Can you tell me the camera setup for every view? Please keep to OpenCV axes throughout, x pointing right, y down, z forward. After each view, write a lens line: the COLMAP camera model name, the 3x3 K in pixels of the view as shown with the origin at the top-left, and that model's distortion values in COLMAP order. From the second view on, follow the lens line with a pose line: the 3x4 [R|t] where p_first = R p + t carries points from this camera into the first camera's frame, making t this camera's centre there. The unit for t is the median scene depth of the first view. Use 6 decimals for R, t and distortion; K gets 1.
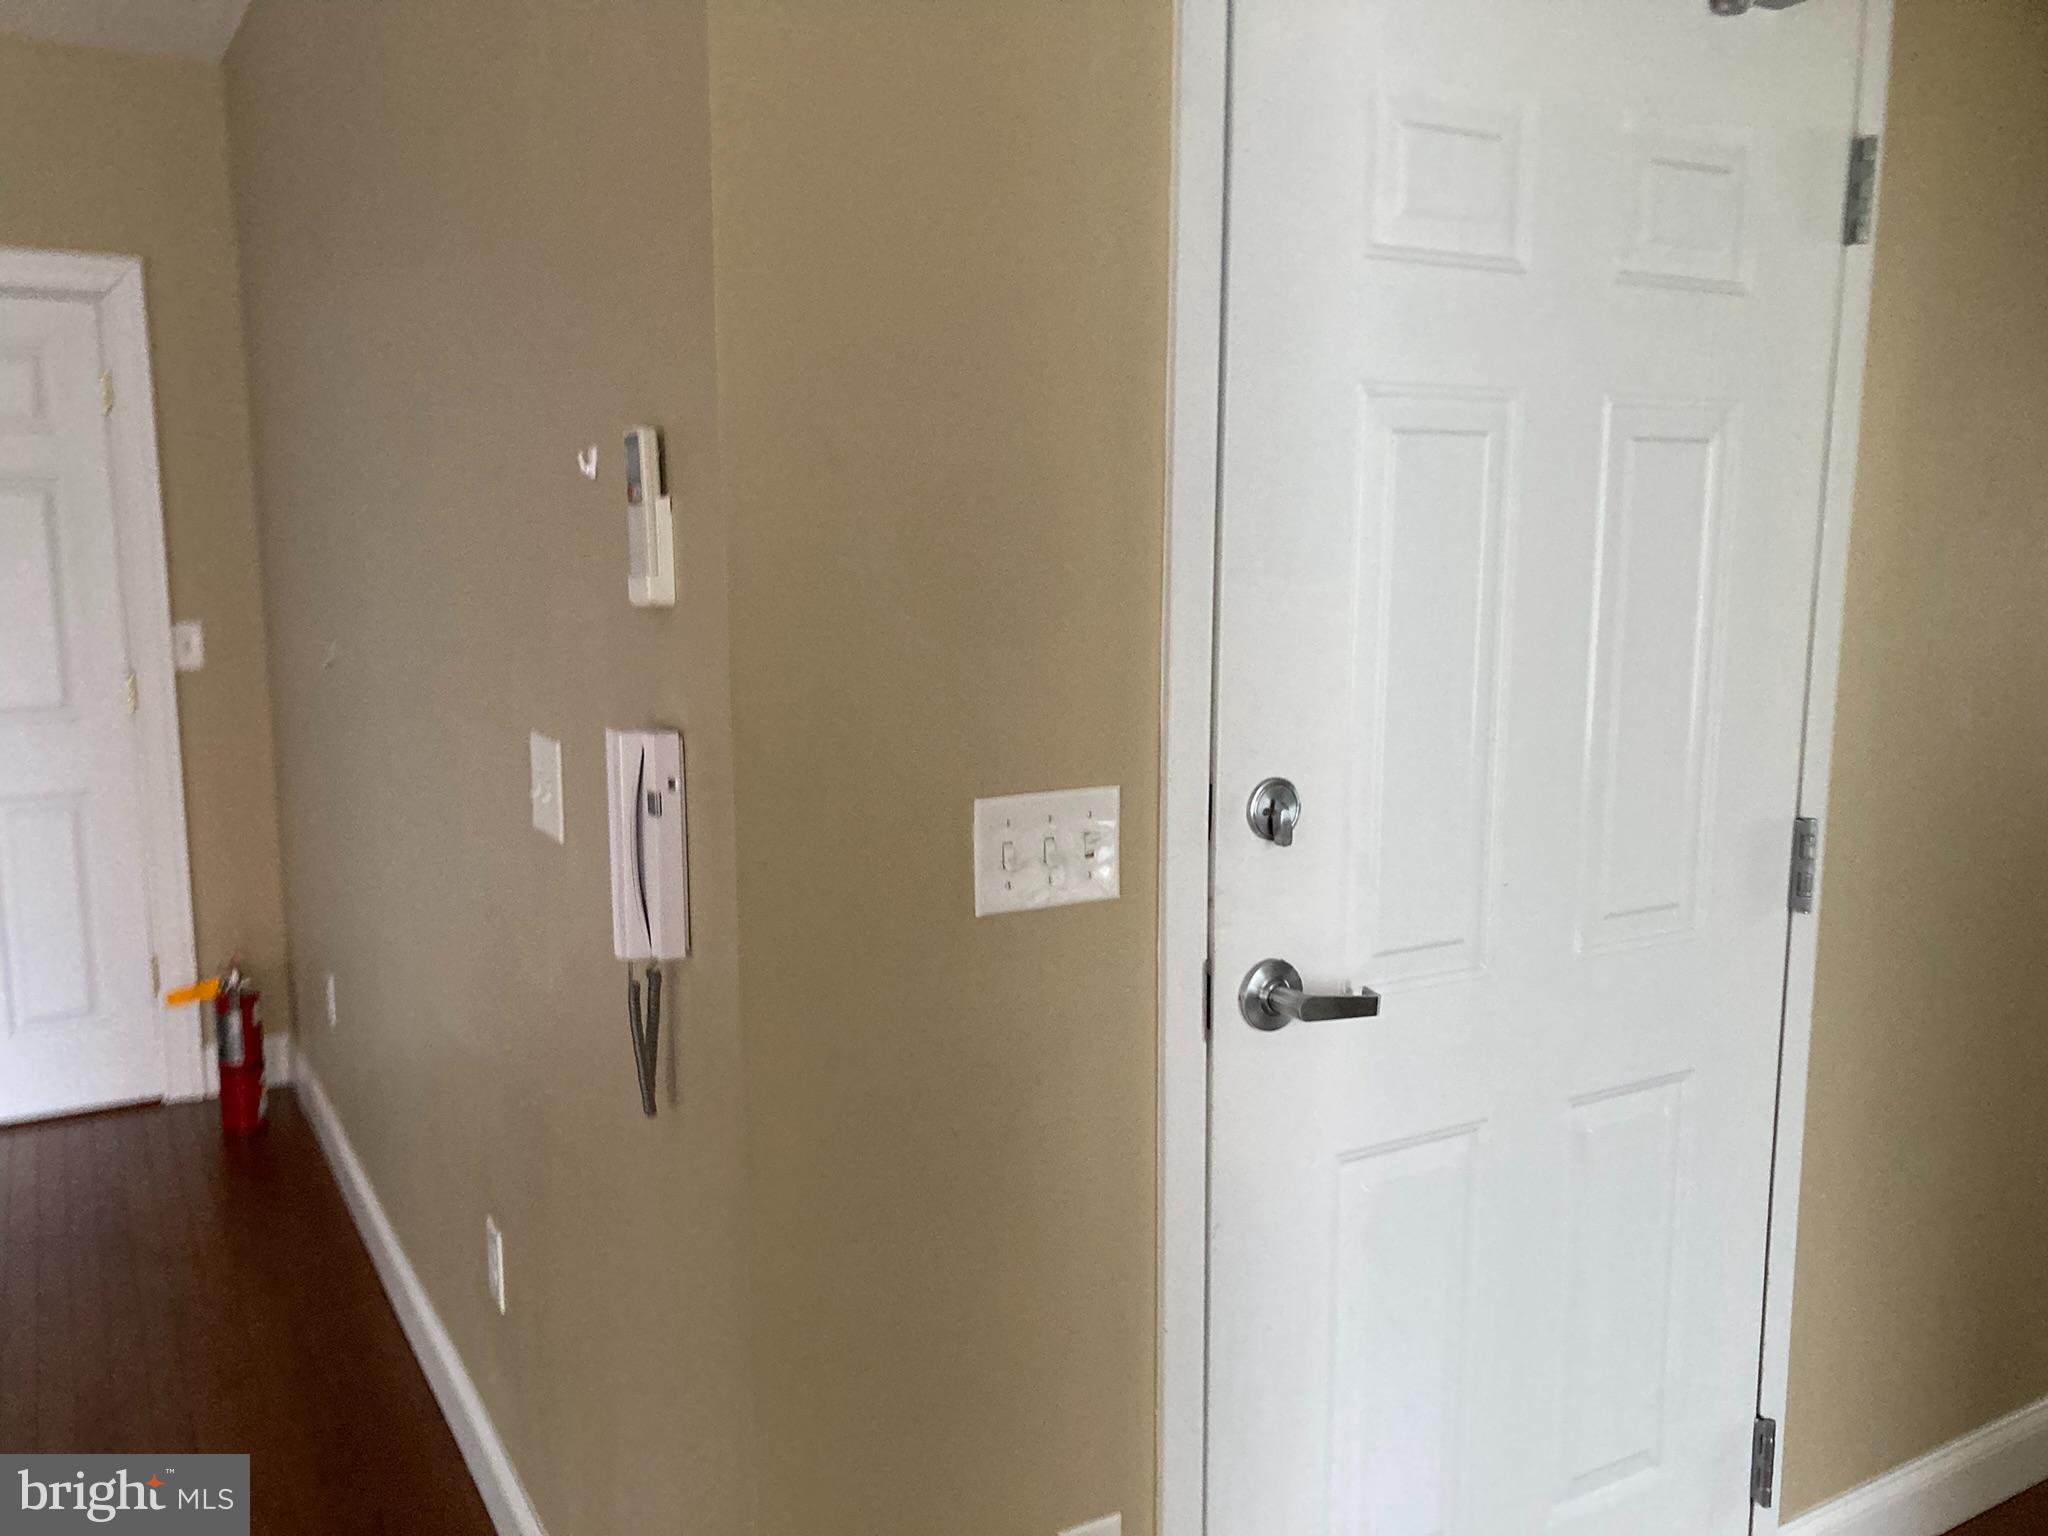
lens RADIAL K [[1663.0, 0, 967.9], [0, 1663.0, 769.2], [0, 0, 1]] dist [0.035693, -0.067077]
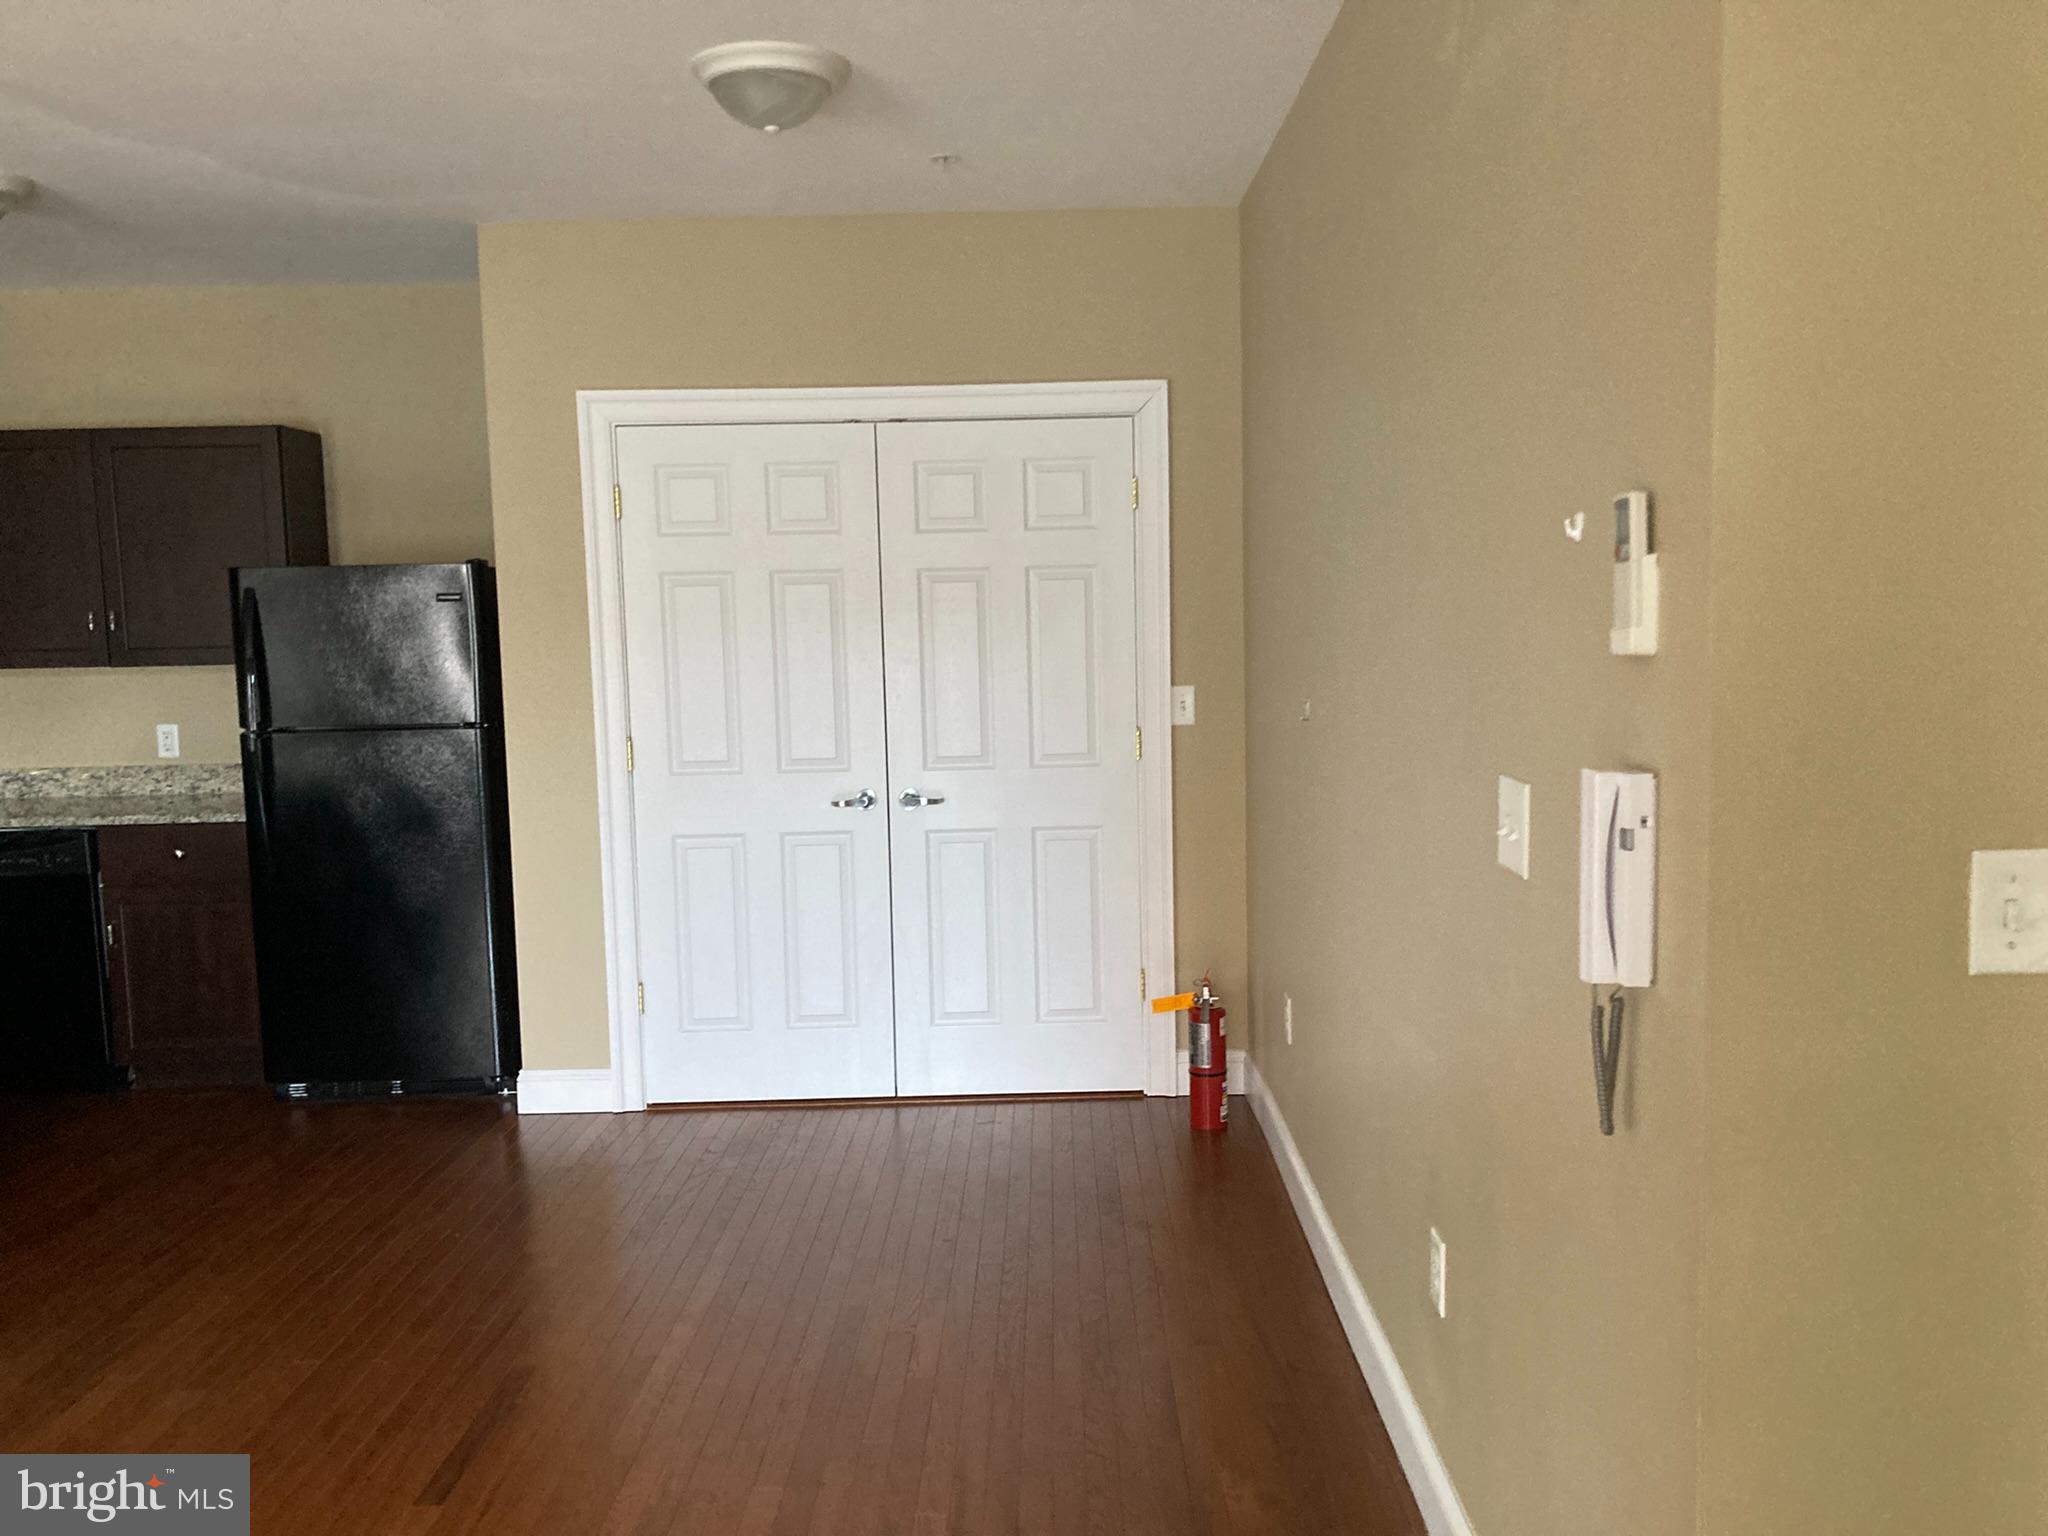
lens RADIAL K [[1663.0, 0, 967.9], [0, 1663.0, 769.2], [0, 0, 1]] dist [0.035693, -0.067077]
pose [[0.861074, 0.030937, -0.507537, -0.008037], [-0.055407, 0.997913, -0.033173, 0.033289], [0.505452, 0.056685, 0.860991, -0.138886]]
